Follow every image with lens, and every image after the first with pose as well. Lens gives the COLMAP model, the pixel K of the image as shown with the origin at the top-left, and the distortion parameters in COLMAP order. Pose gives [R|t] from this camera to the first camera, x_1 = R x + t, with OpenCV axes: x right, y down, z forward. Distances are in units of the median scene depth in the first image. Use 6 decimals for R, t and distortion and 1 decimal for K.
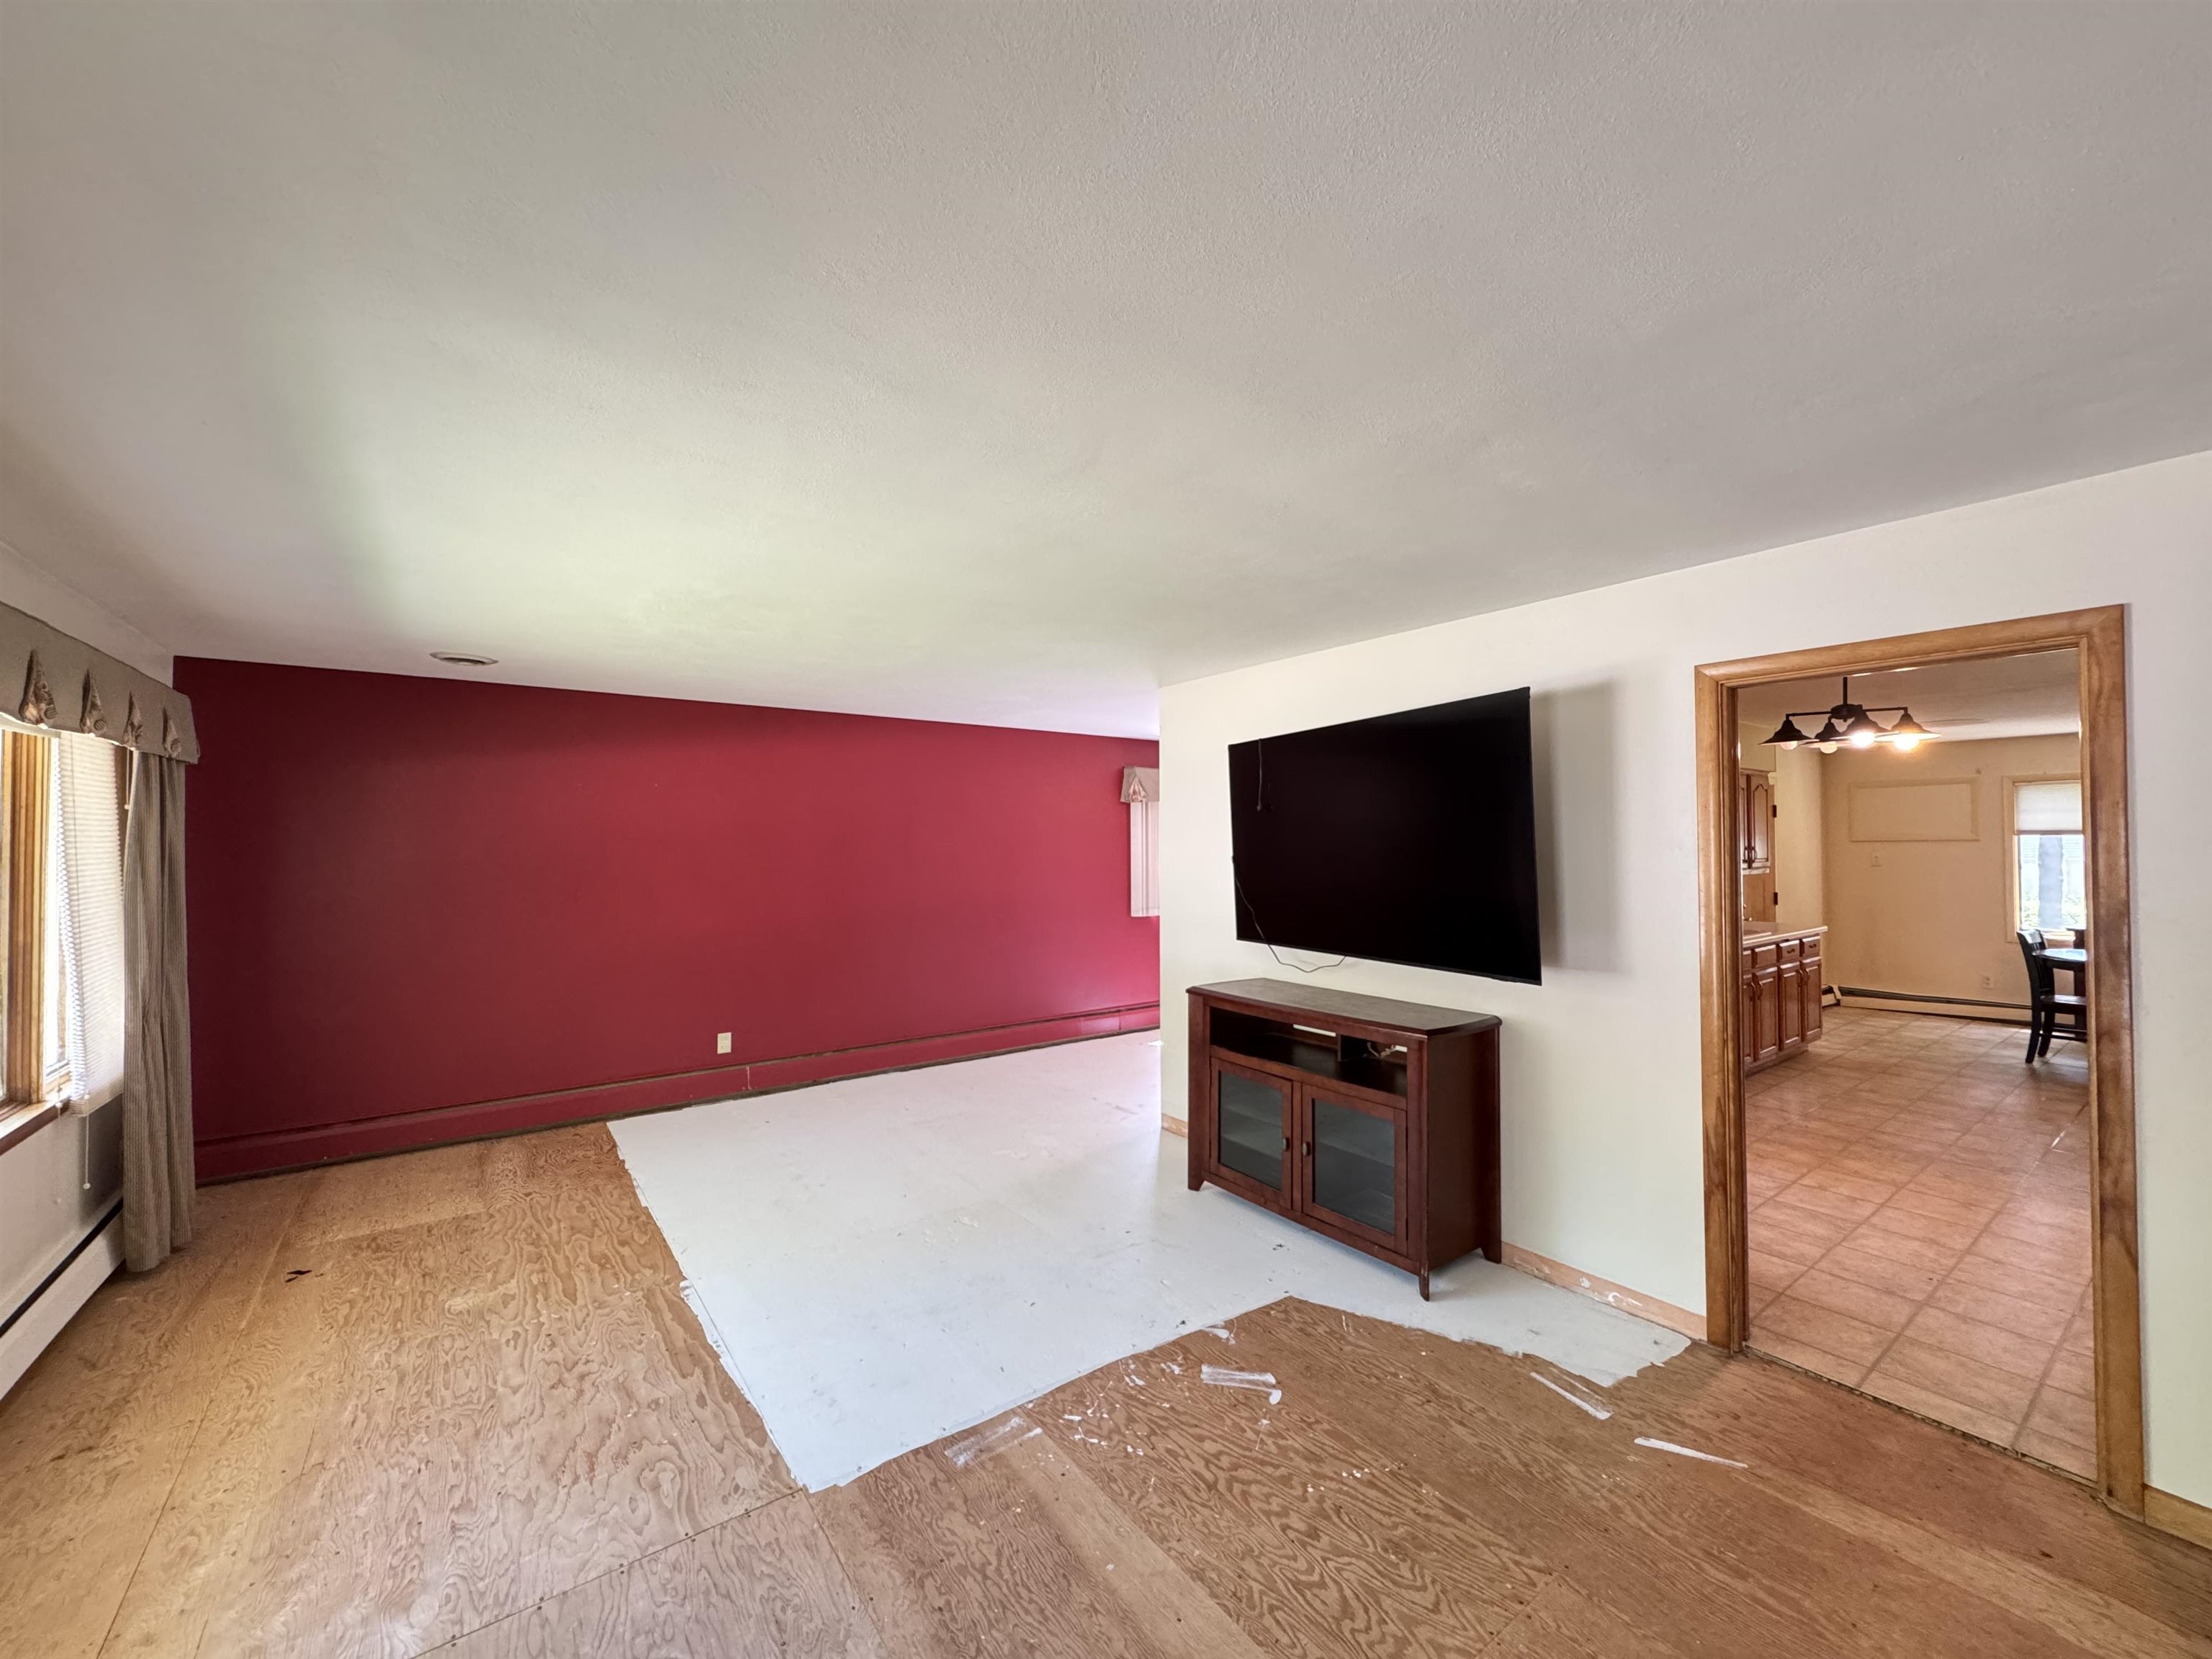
lens RADIAL K [[879.1, 0, 1105.4], [0, 879.1, 831.9], [0, 0, 1]] dist [0.001011, 0.000454]
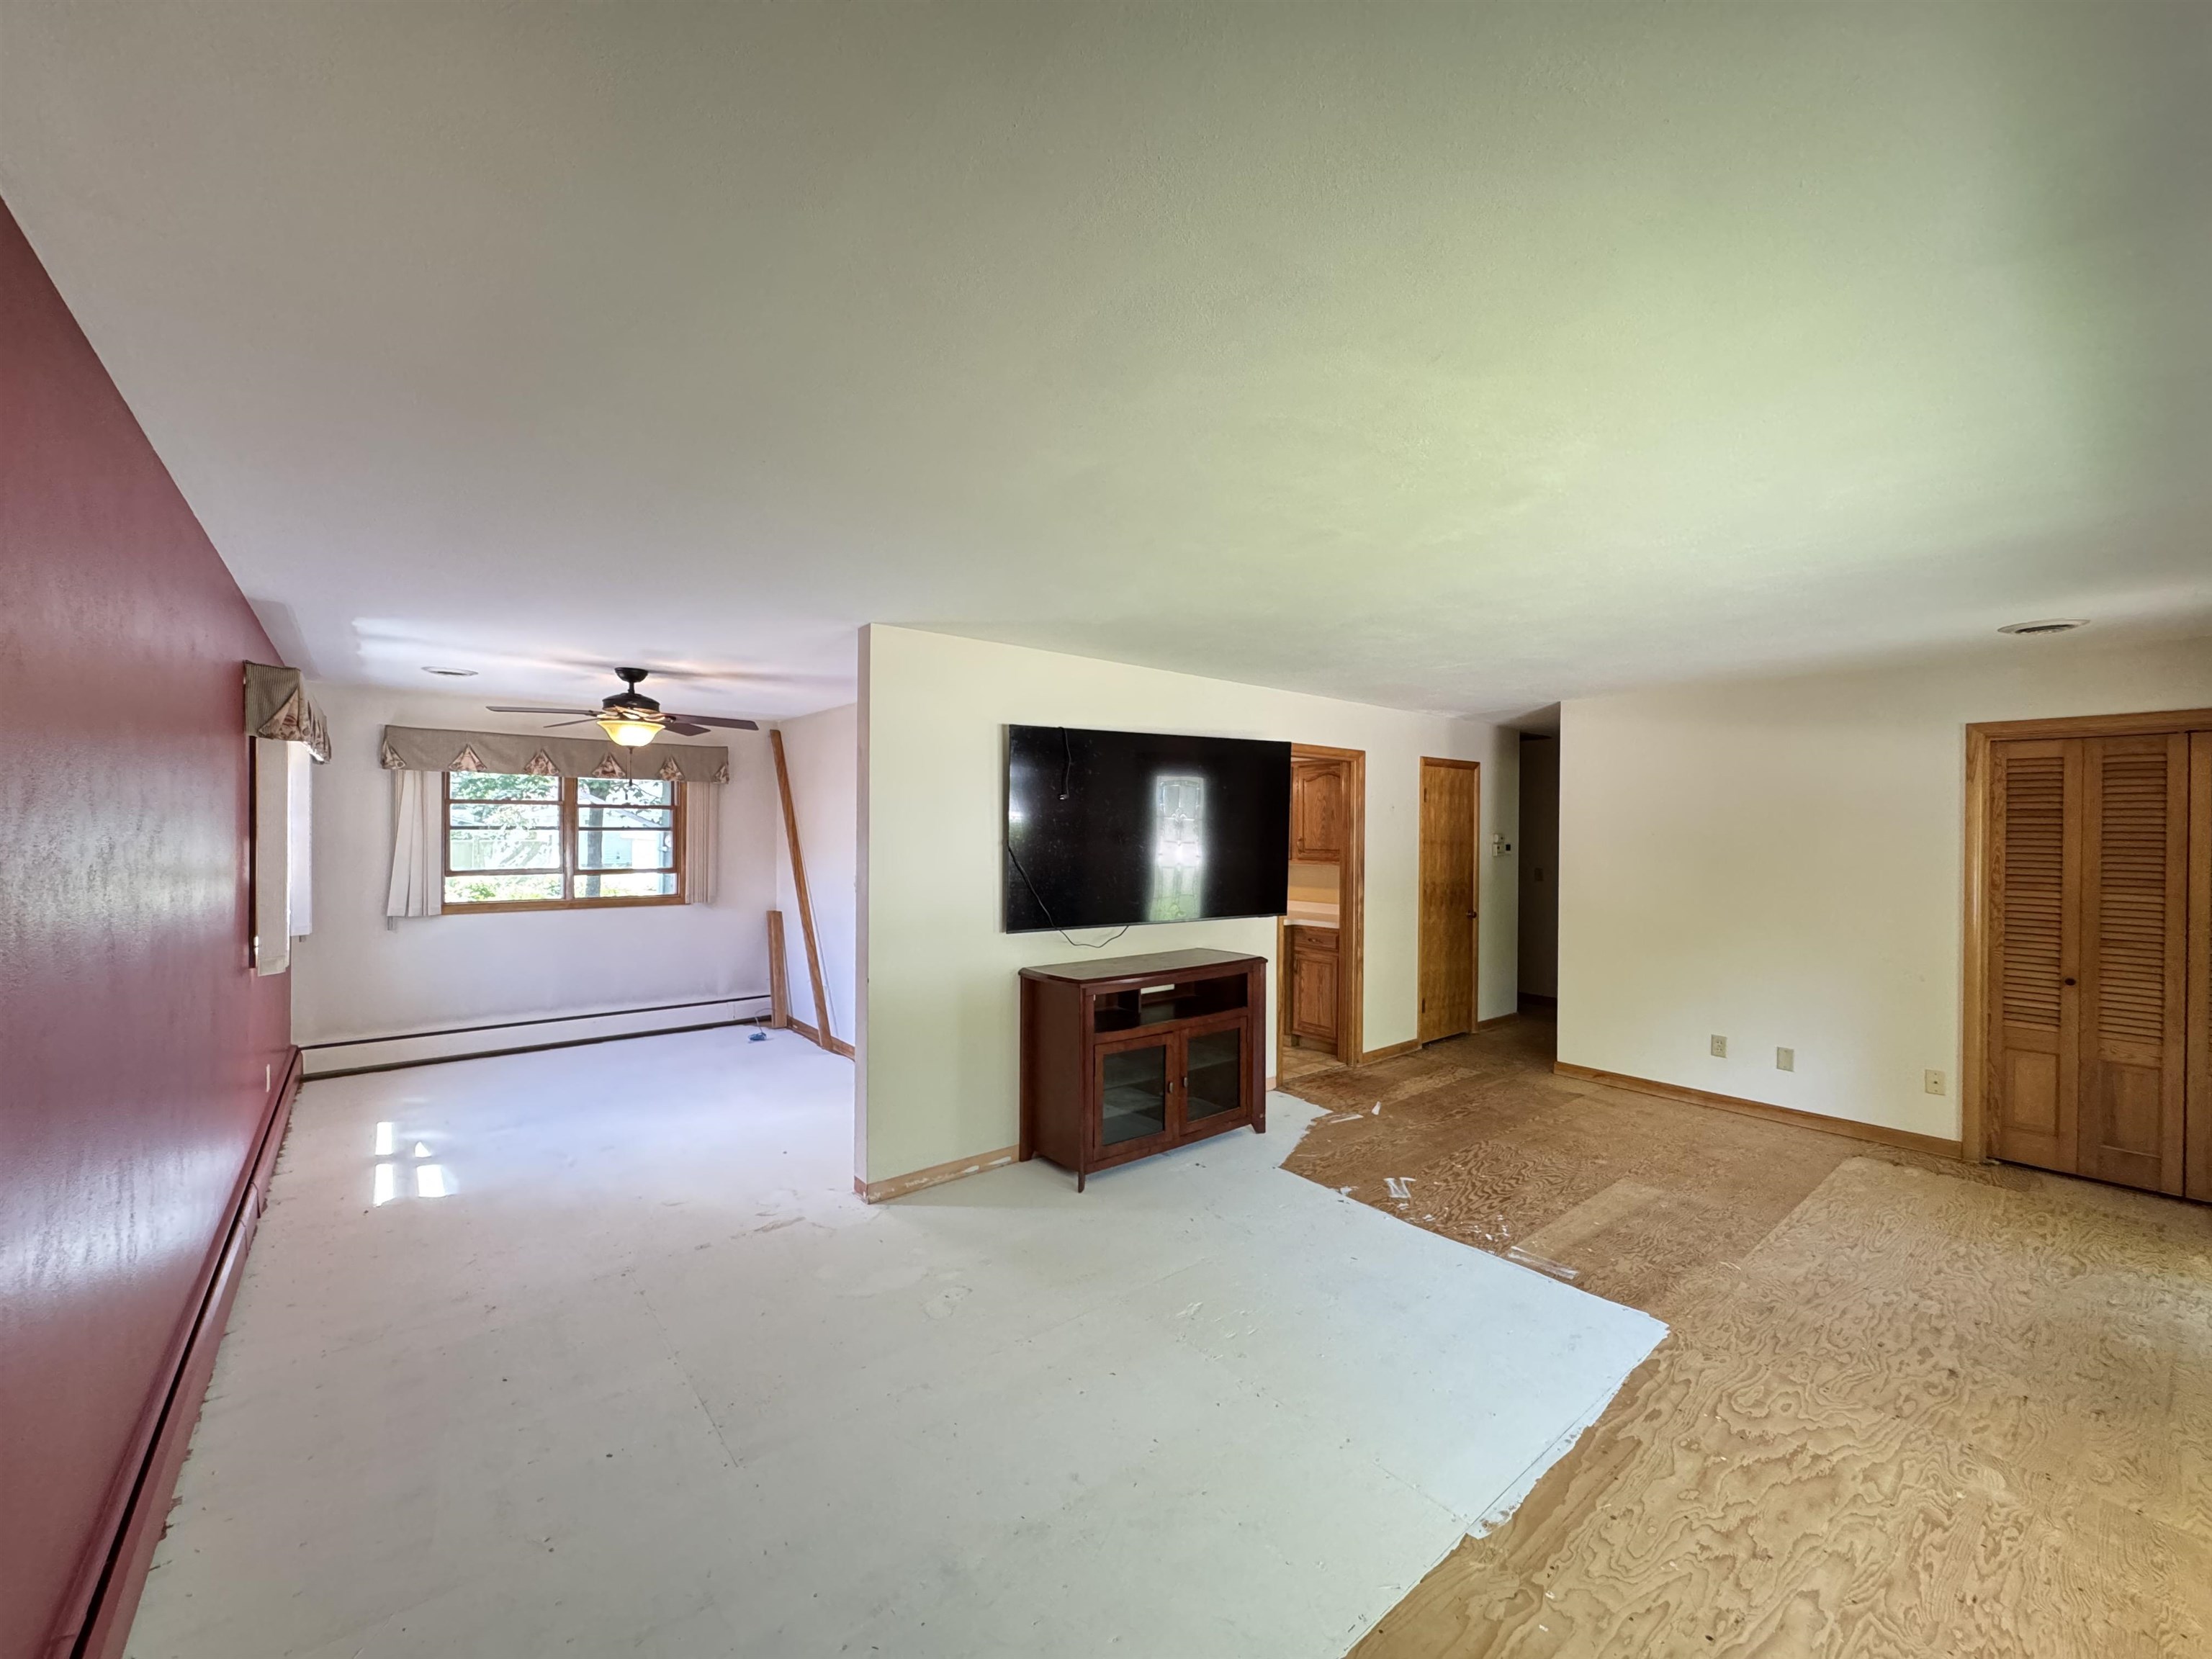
lens RADIAL K [[886.1, 0, 1100.7], [0, 886.1, 834.6], [0, 0, 1]] dist [0.000384, 0.000630]
pose [[-0.055377, -0.001635, 0.998464, -1.219656], [-0.021153, 0.999776, 0.000464, 0.024747], [-0.998241, -0.021095, -0.055399, 1.465667]]
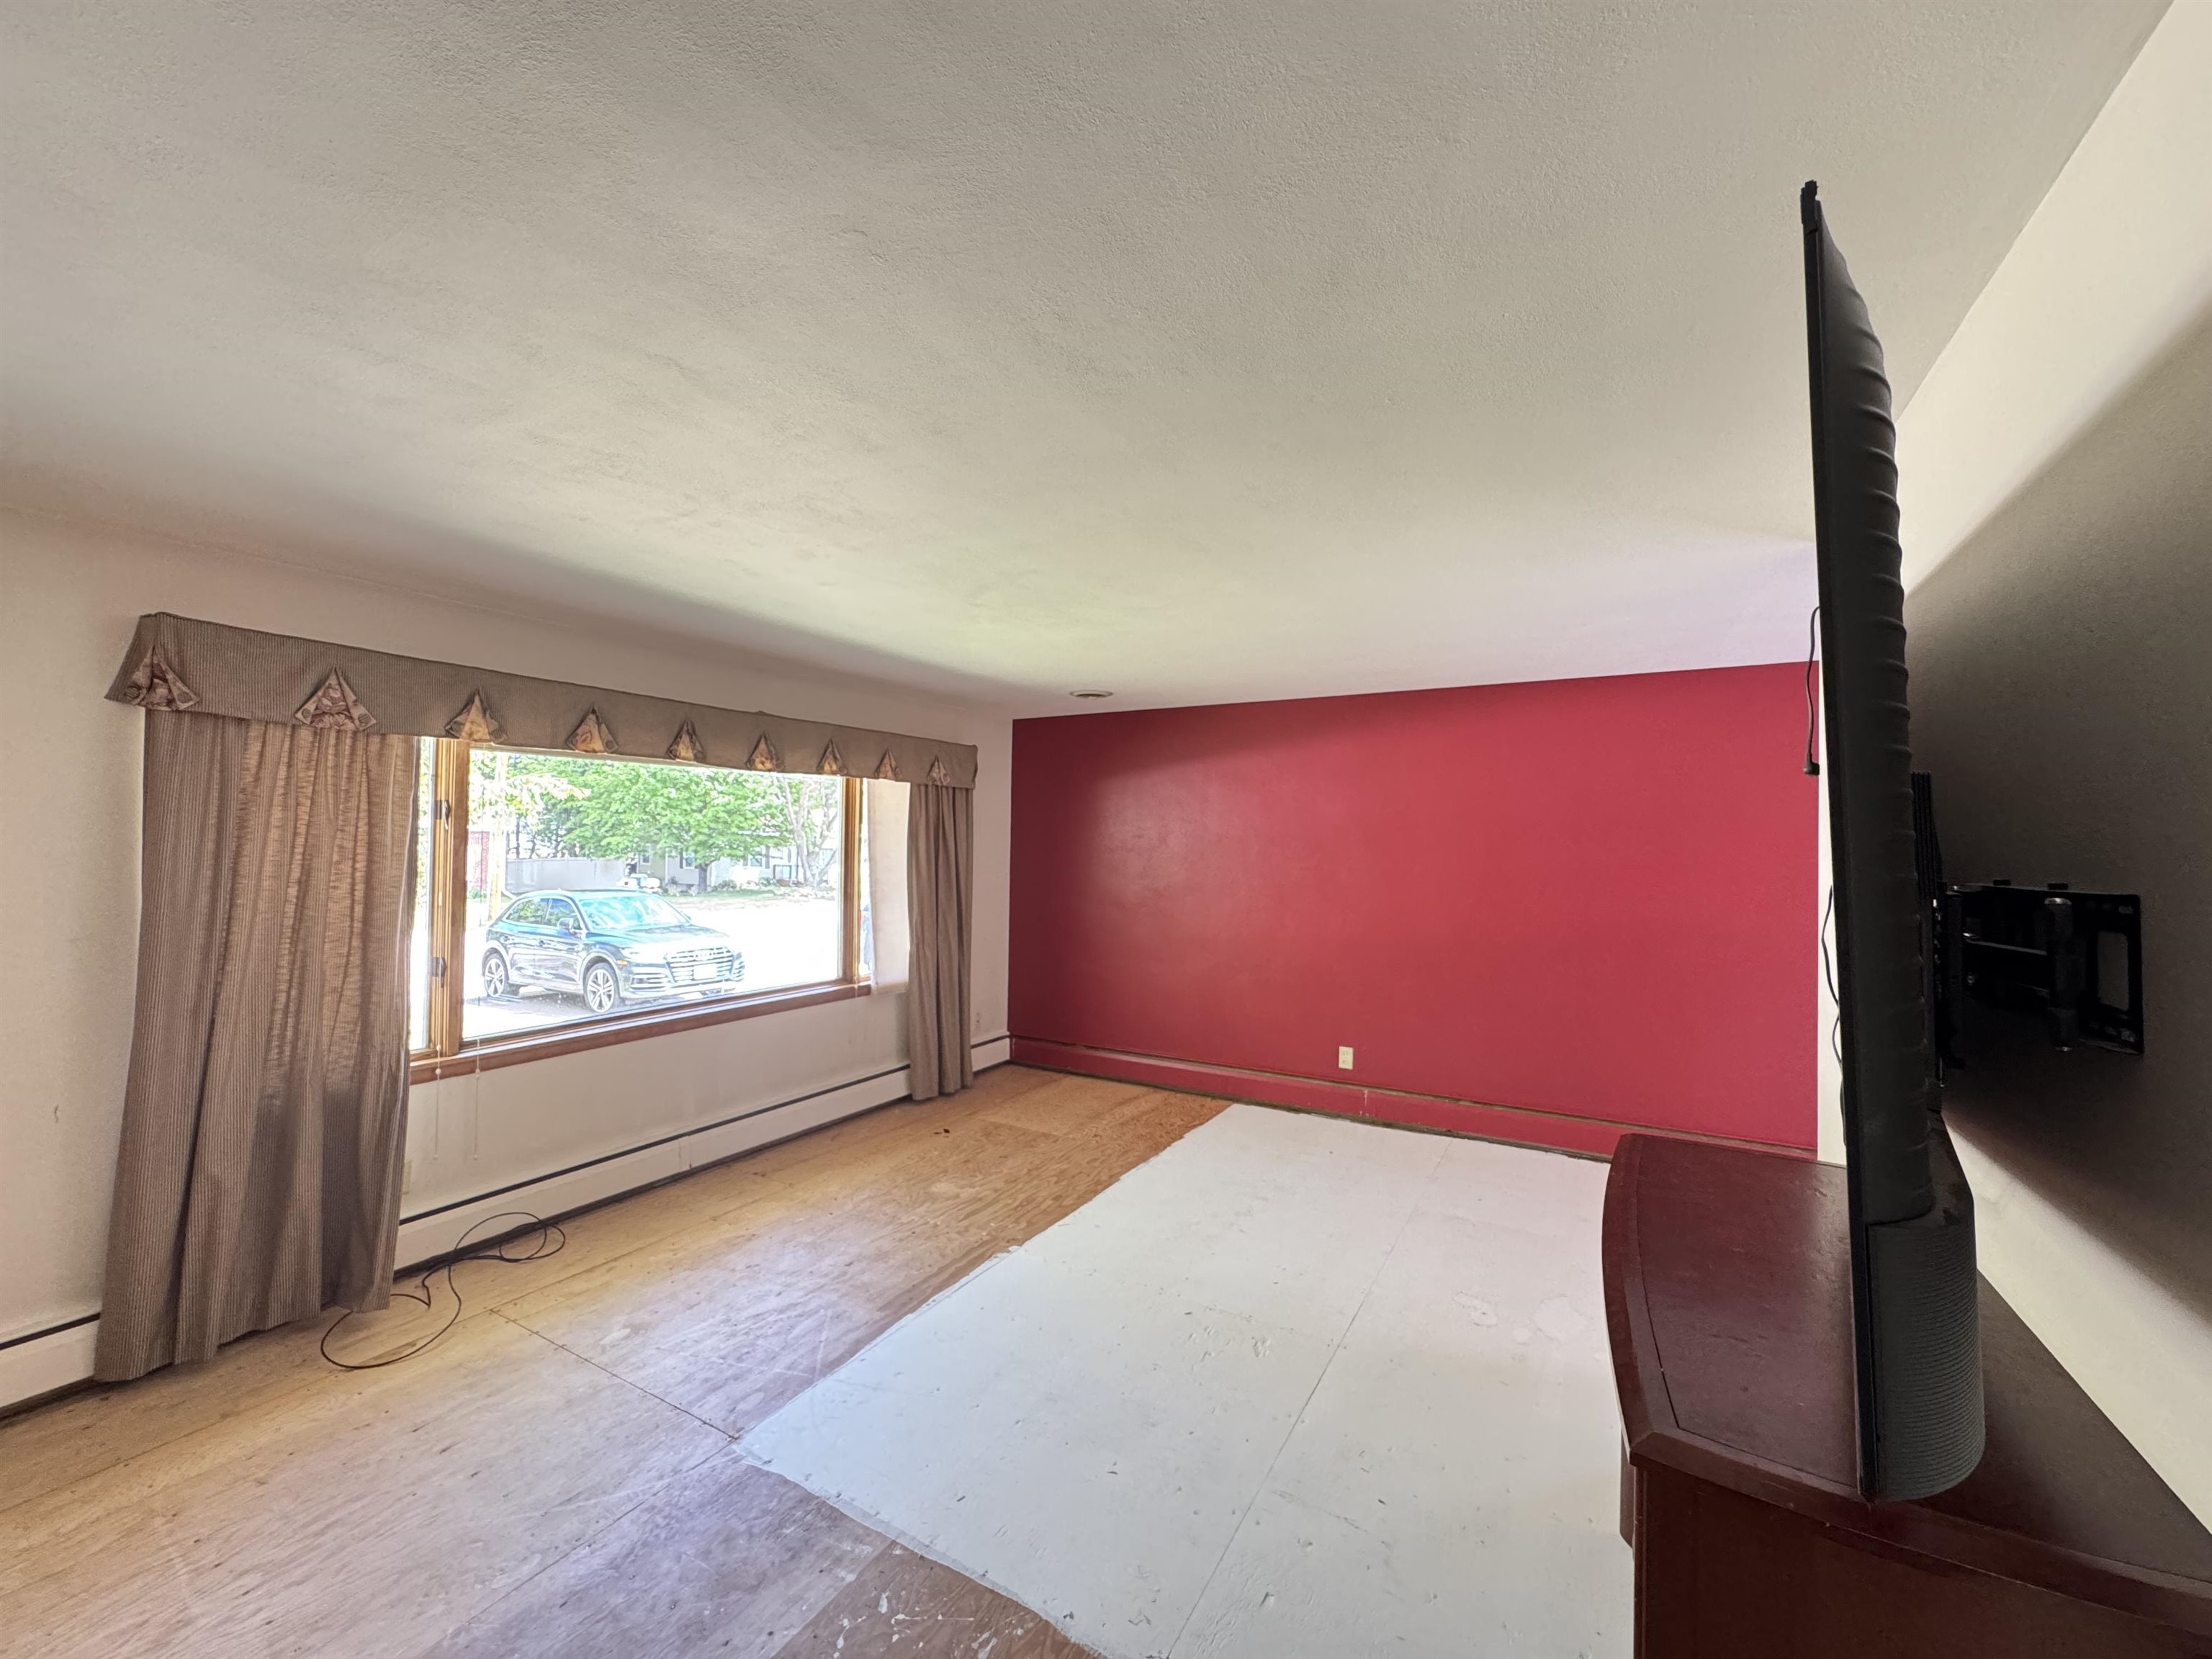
lens RADIAL K [[886.1, 0, 1100.7], [0, 886.1, 834.6], [0, 0, 1]] dist [0.000384, 0.000630]
pose [[0.402095, -0.001652, -0.915597, 0.620808], [-0.001655, 0.999995, -0.002532, 0.012130], [0.915597, 0.002533, 0.402090, 0.736870]]
